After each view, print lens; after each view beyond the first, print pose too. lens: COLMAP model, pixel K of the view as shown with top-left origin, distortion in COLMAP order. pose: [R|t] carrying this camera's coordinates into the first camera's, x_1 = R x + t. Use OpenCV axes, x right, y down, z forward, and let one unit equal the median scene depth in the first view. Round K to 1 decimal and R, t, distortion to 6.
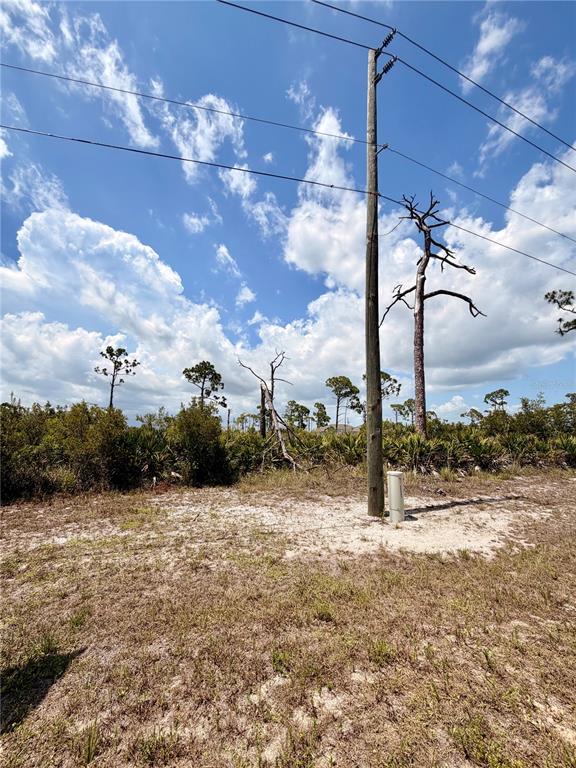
lens RADIAL K [[302.7, 0, 290.2], [0, 302.7, 387.5], [0, 0, 1]] dist [-0.009205, 0.000040]
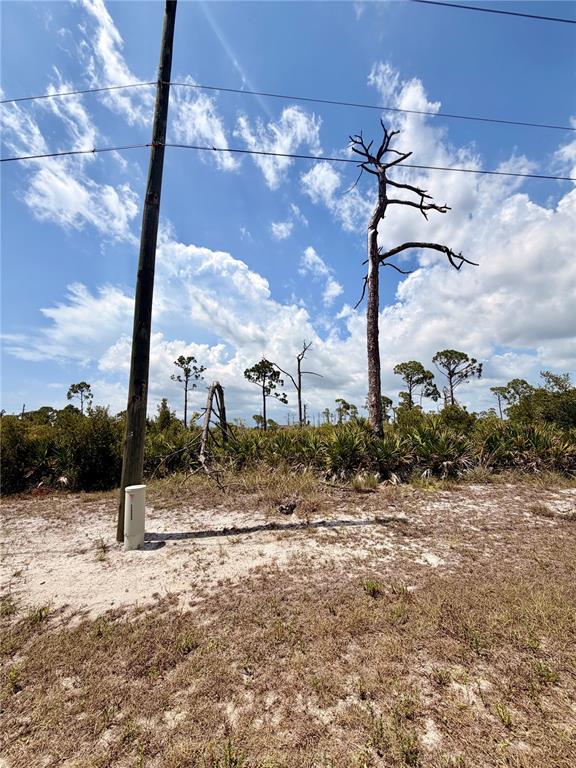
lens RADIAL K [[303.3, 0, 288.0], [0, 303.3, 384.0], [0, 0, 1]] dist [-0.009755, 0.000048]
pose [[0.953338, -0.079557, -0.291235, 0.094592], [0.081973, 0.996627, -0.003919, 0.004852], [0.290564, -0.020138, 0.956644, 0.035696]]
